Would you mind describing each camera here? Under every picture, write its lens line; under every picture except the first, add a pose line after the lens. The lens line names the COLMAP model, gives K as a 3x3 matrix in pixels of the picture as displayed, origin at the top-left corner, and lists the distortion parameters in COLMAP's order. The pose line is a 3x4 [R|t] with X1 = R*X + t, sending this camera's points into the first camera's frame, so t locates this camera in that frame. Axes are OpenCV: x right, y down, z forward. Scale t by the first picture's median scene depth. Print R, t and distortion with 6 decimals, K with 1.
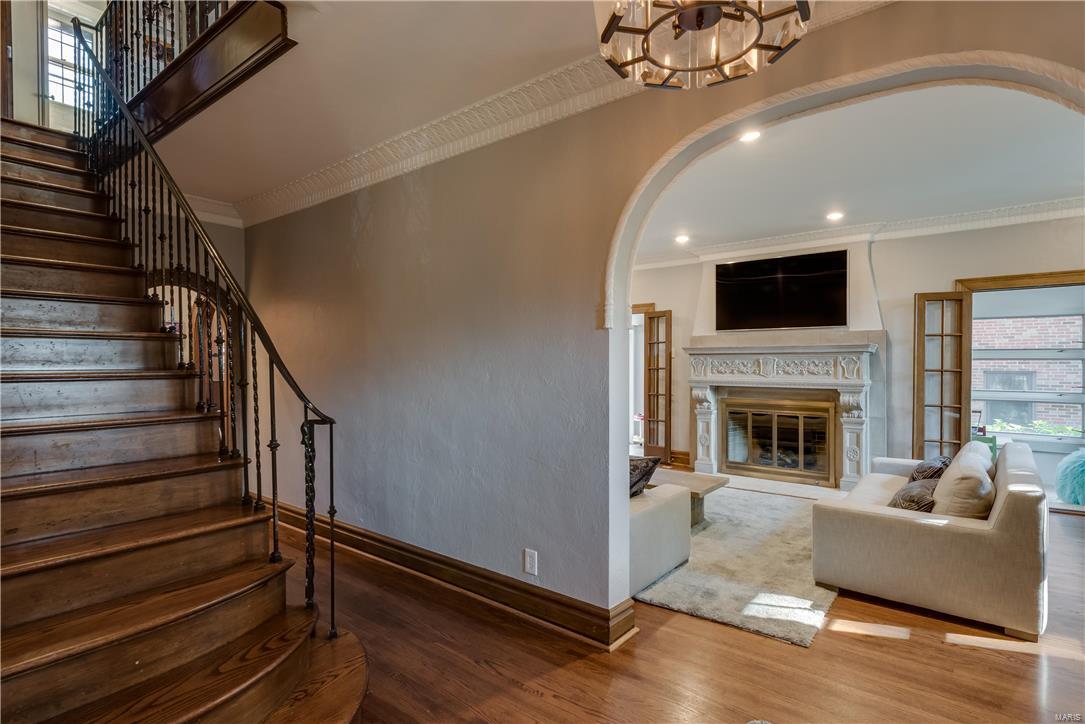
lens RADIAL K [[540.0, 0, 567.2], [0, 540.0, 365.9], [0, 0, 1]] dist [0.009854, -0.004836]
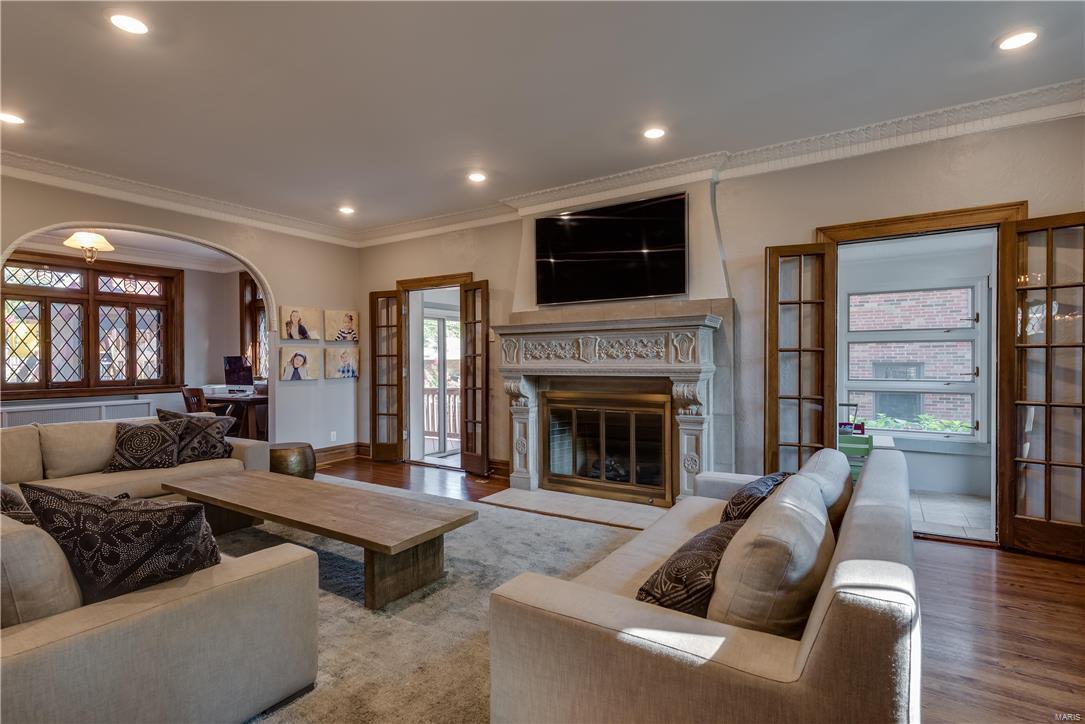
lens RADIAL K [[540.0, 0, 543.6], [0, 540.0, 364.1], [0, 0, 1]] dist [0.009854, -0.004836]
pose [[0.995282, -0.005227, 0.096884, 0.252302], [0.005371, 0.999985, -0.001227, 0.025247], [-0.096876, 0.001741, 0.995295, 0.276552]]
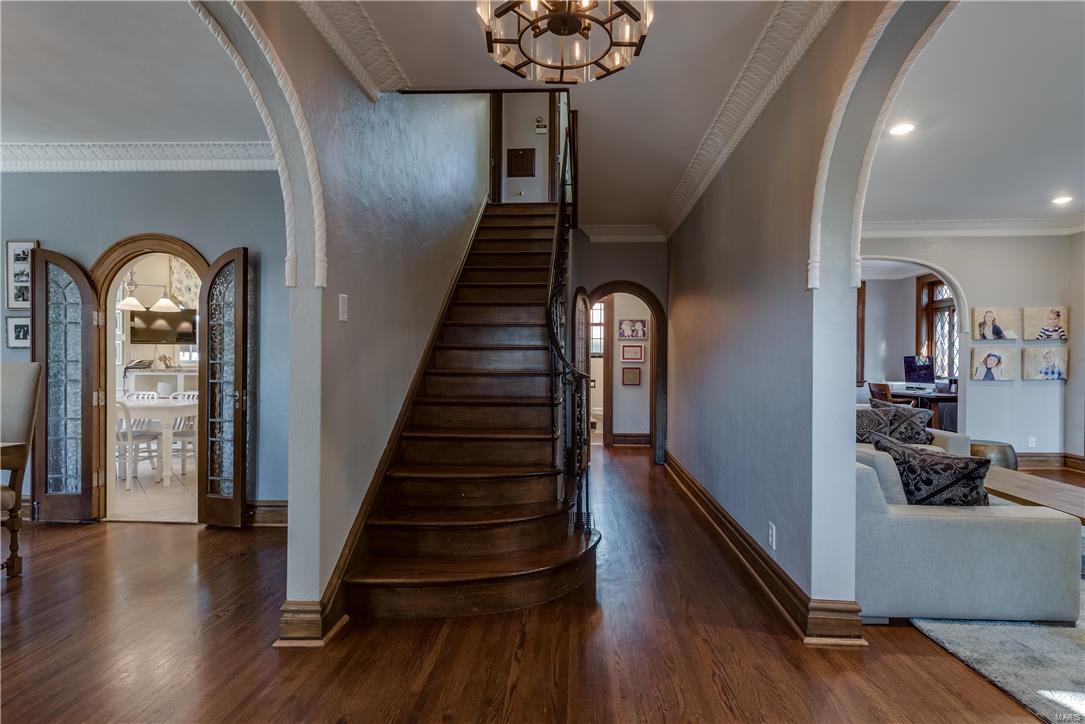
lens RADIAL K [[540.0, 0, 560.6], [0, 540.0, 363.0], [0, 0, 1]] dist [0.009854, -0.004836]
pose [[0.580898, 0.008671, -0.813931, 0.250379], [-0.010953, 0.999936, 0.002835, 0.025079], [0.813903, 0.007268, 0.580955, 0.055693]]
